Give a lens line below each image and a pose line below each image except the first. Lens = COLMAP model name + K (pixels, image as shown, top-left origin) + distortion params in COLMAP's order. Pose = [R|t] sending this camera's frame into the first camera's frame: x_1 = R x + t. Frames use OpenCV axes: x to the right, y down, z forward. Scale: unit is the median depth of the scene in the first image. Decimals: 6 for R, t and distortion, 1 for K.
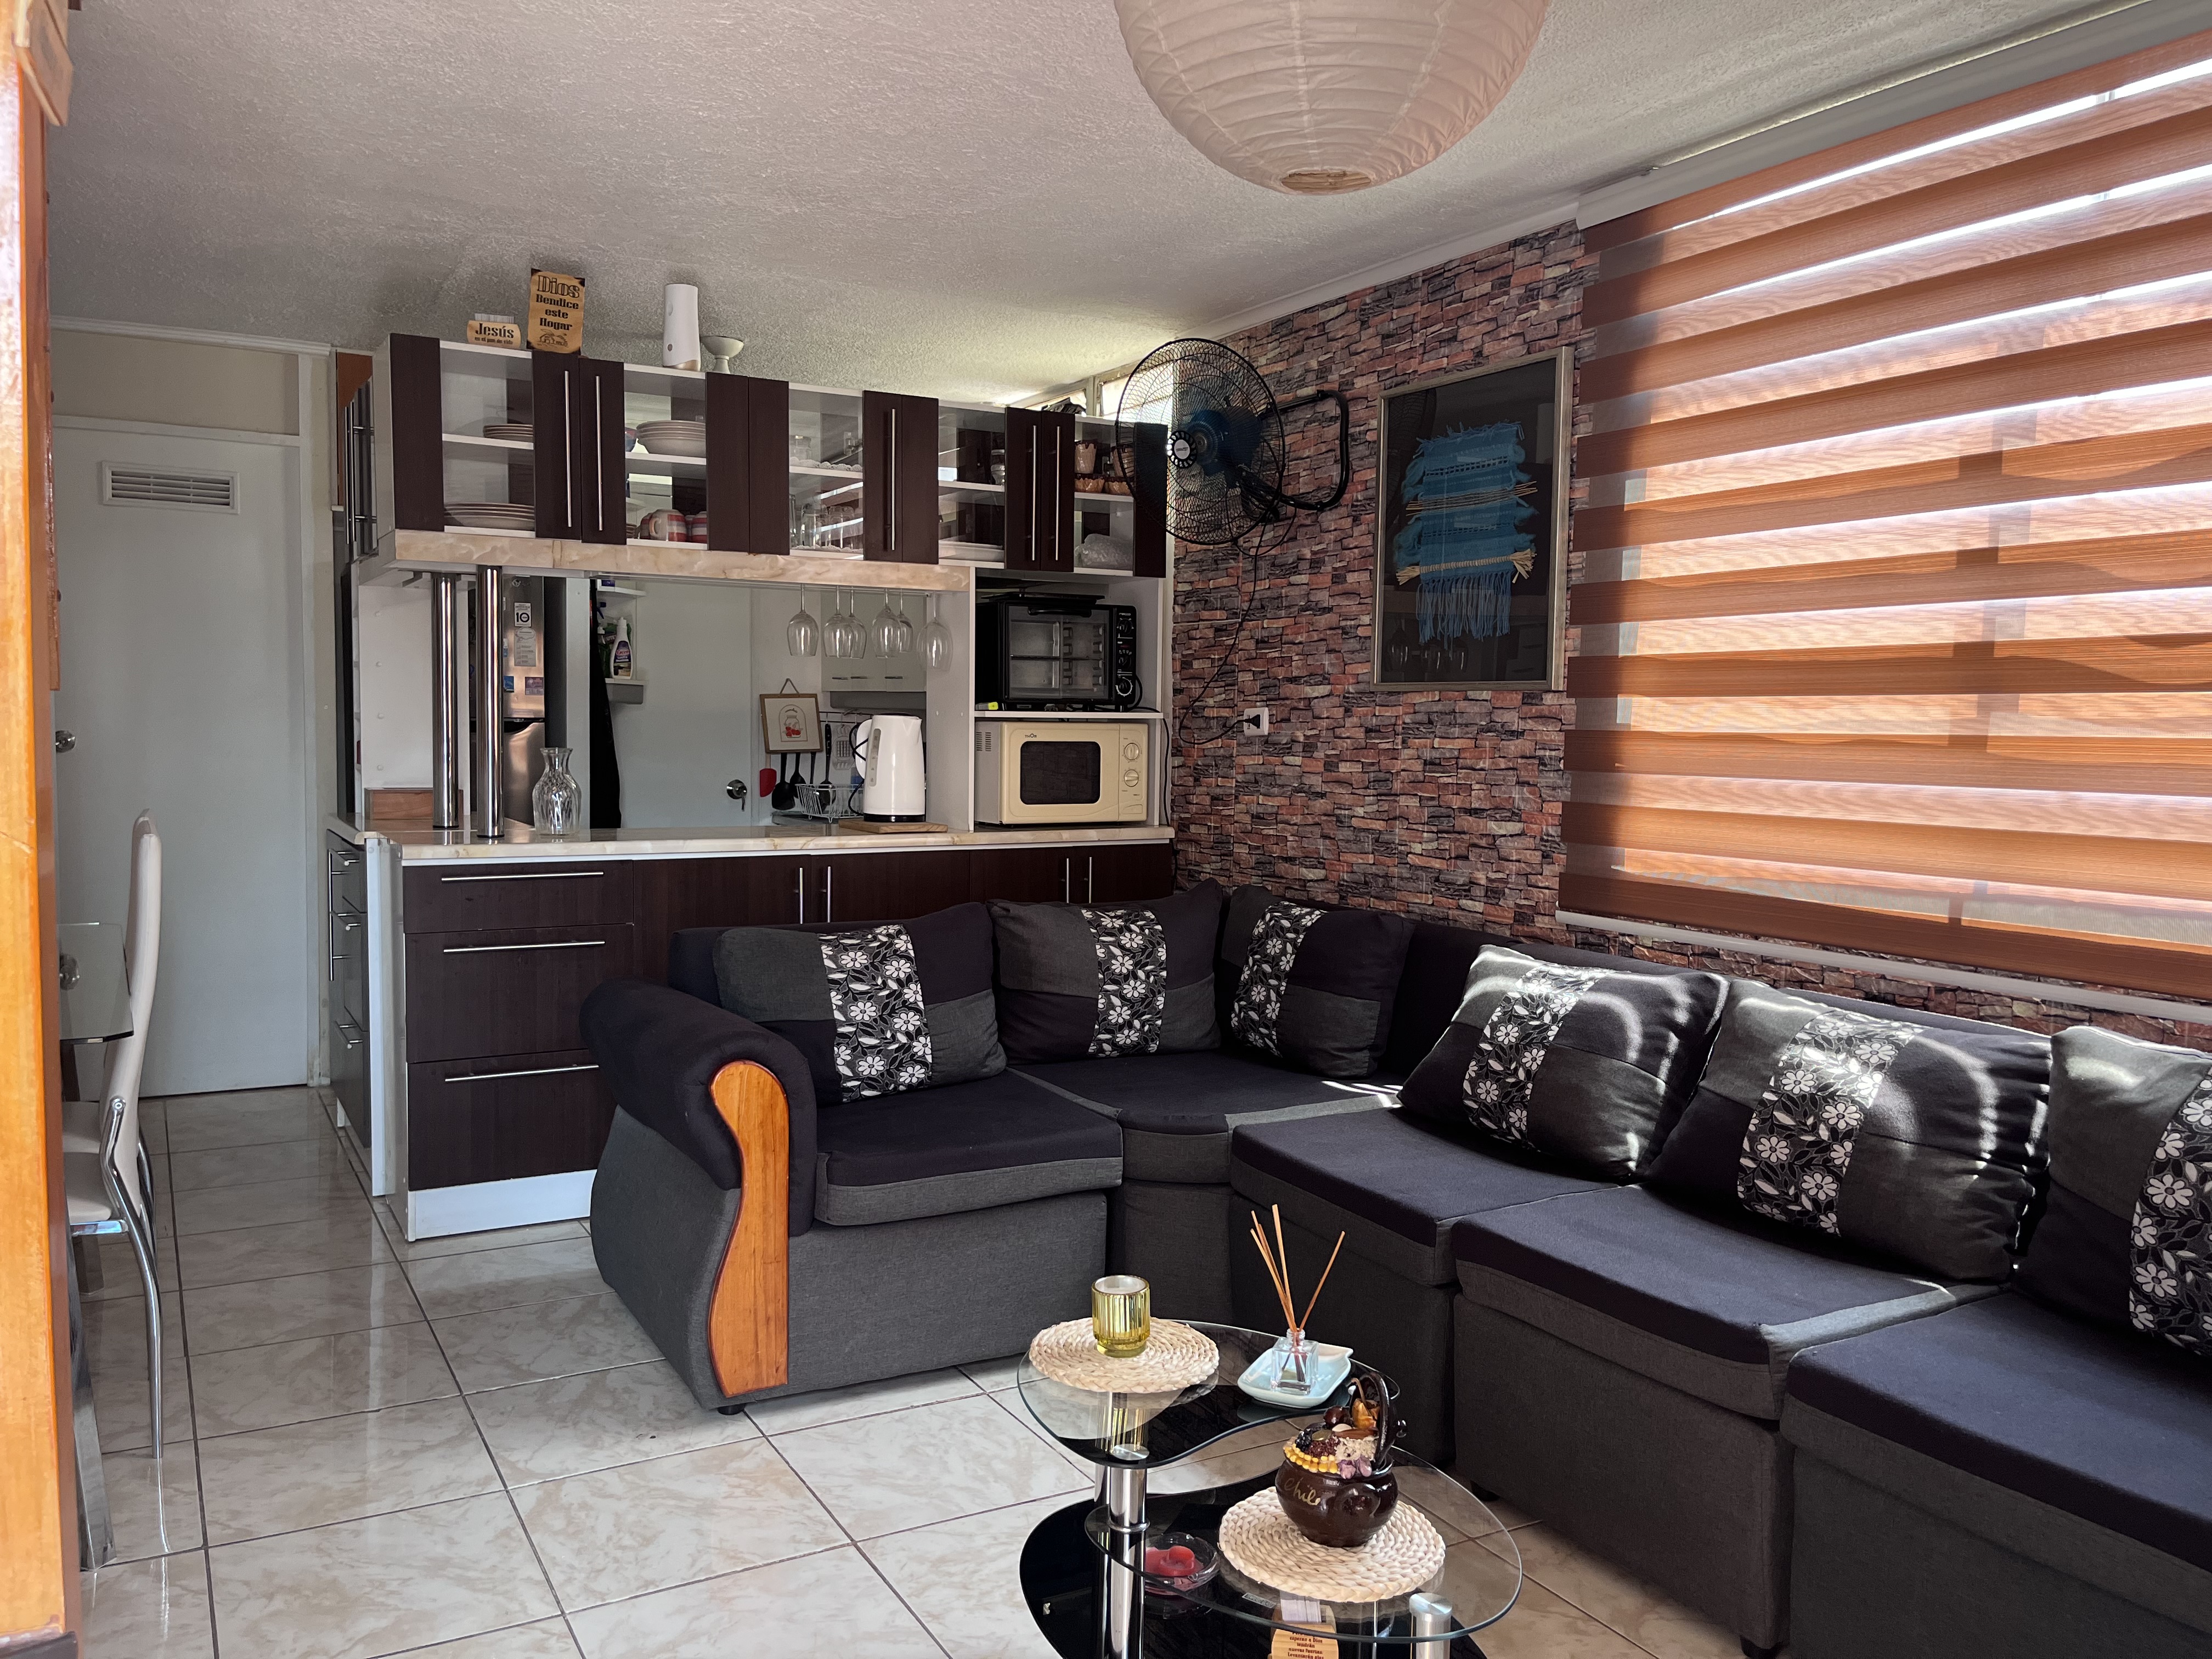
lens RADIAL K [[1684.6, 0, 1122.1], [0, 1684.6, 845.3], [0, 0, 1]] dist [0.081980, -0.106120]
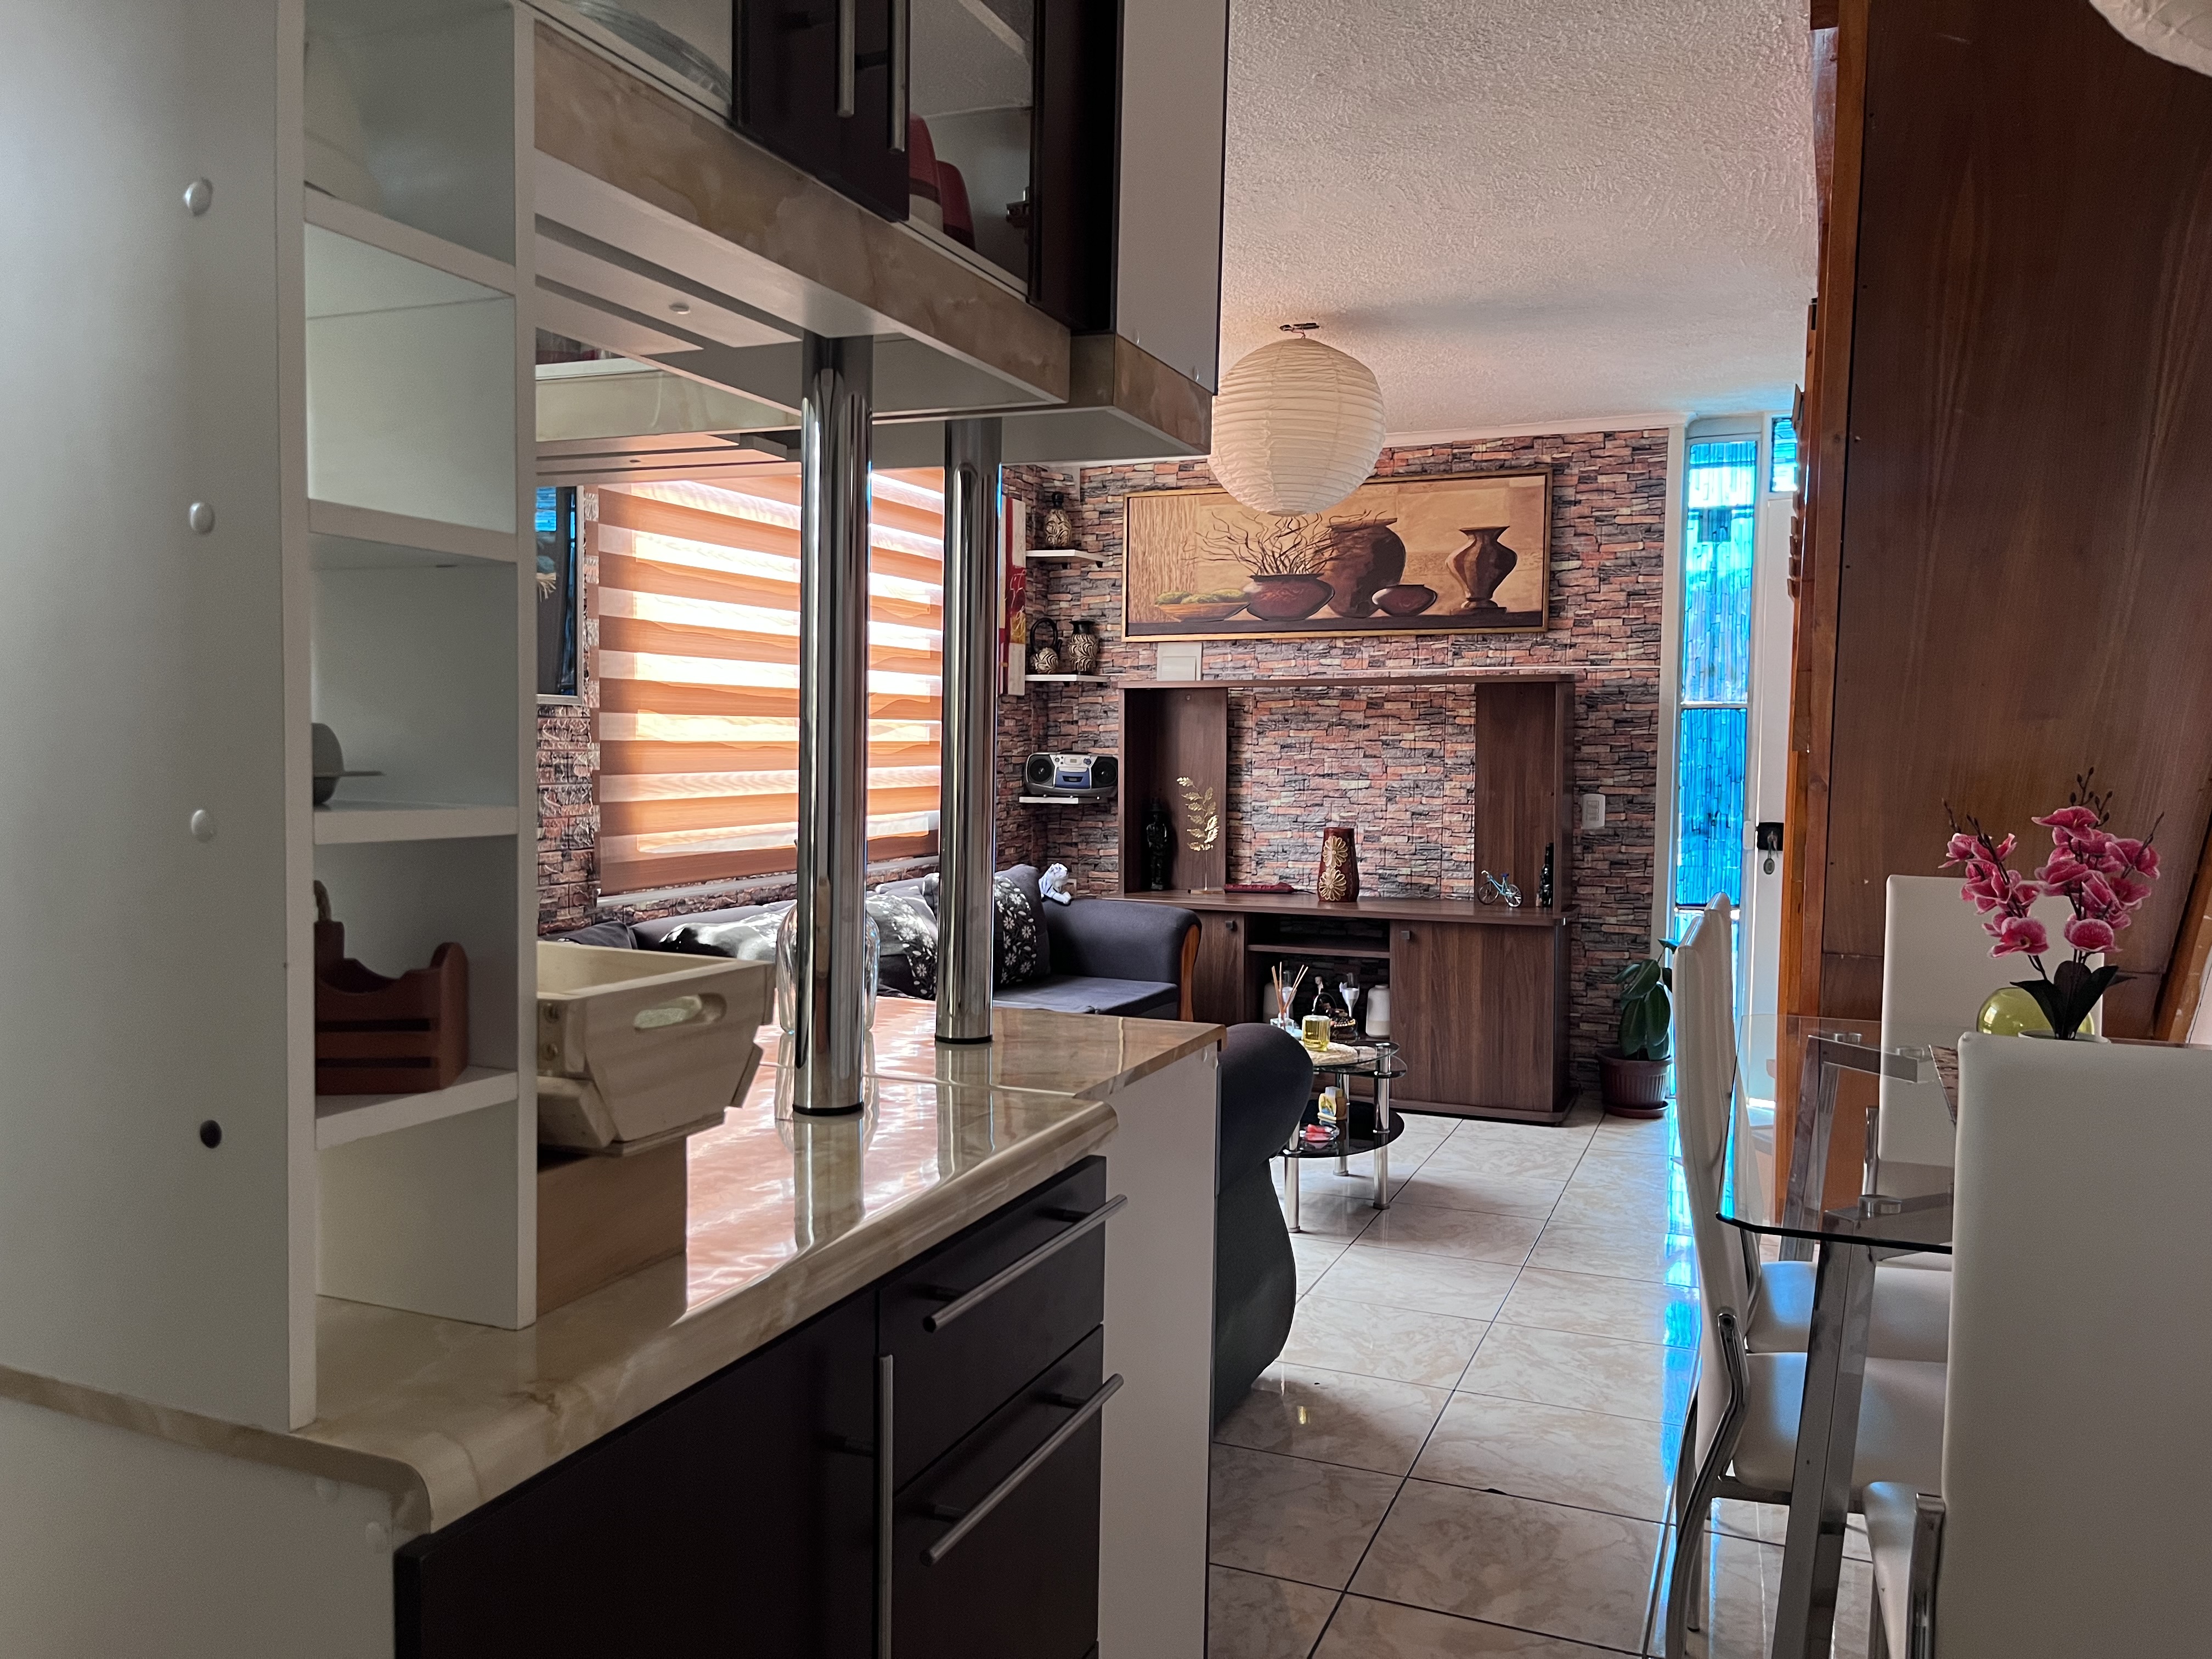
lens RADIAL K [[1684.6, 0, 1114.2], [0, 1684.6, 835.7], [0, 0, 1]] dist [0.081980, -0.106120]
pose [[-0.612214, -0.070803, 0.787516, -0.882451], [0.035165, 0.992559, 0.116575, -0.128480], [-0.789910, 0.099062, -0.605168, 1.461084]]
